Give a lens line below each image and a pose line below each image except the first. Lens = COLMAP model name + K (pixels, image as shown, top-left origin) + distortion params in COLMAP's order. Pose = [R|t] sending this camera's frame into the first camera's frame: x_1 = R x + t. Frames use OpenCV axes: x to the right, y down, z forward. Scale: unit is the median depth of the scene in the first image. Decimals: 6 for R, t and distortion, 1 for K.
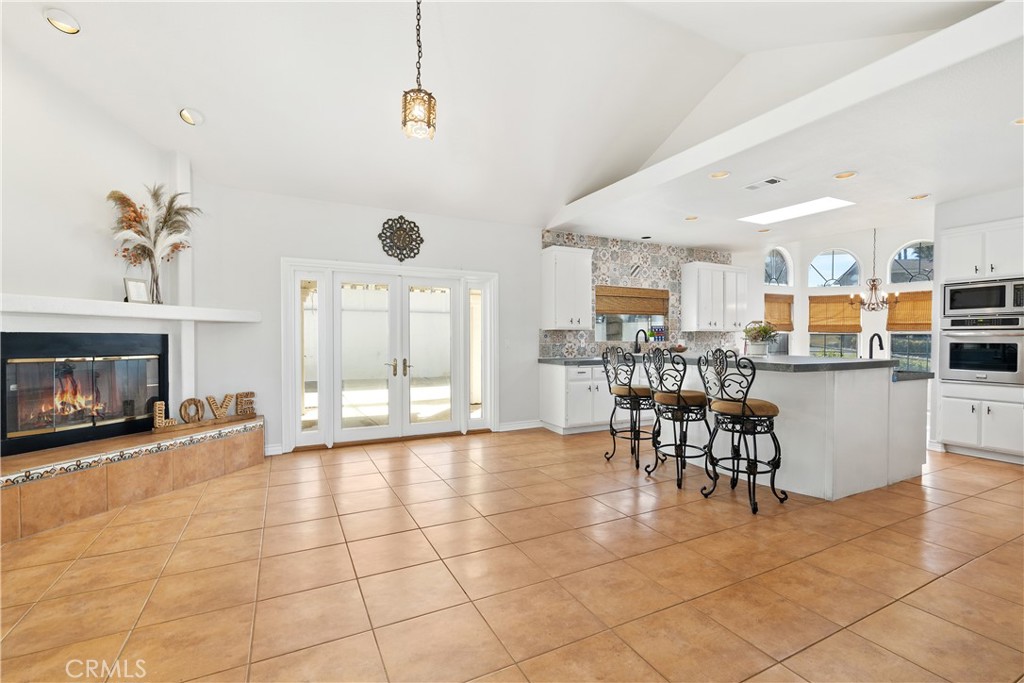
lens RADIAL K [[446.0, 0, 510.5], [0, 446.0, 325.5], [0, 0, 1]] dist [0.001428, 0.000093]
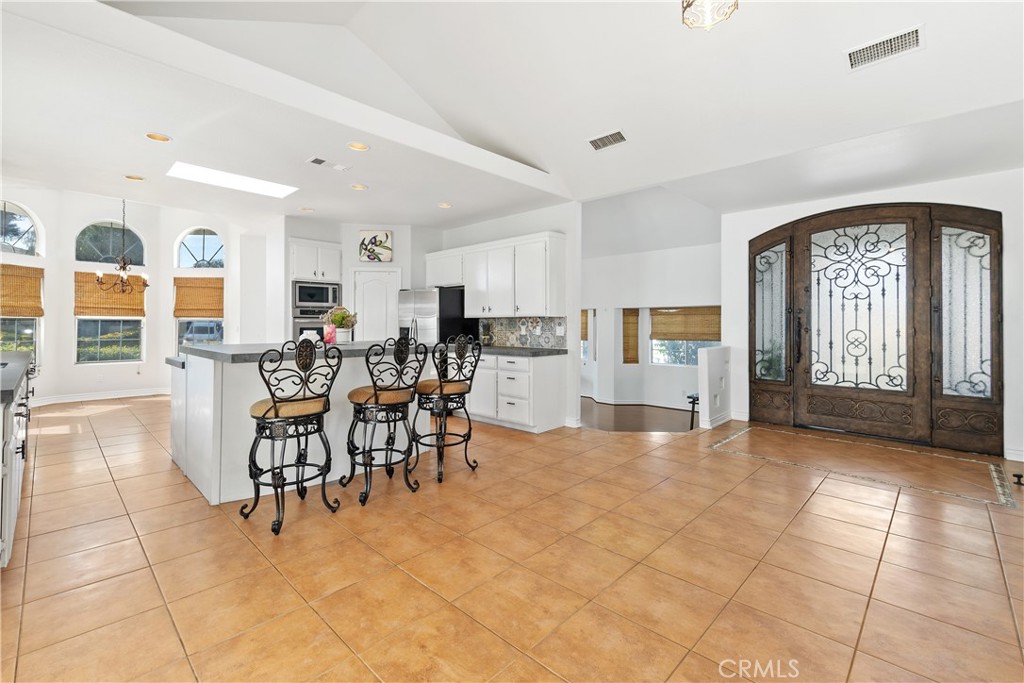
lens RADIAL K [[446.0, 0, 510.5], [0, 446.0, 325.5], [0, 0, 1]] dist [0.001428, 0.000093]
pose [[-0.327645, -0.003817, 0.944793, -0.460862], [-0.025818, 0.999655, -0.004915, 0.025250], [-0.944448, -0.026003, -0.327631, 0.971581]]
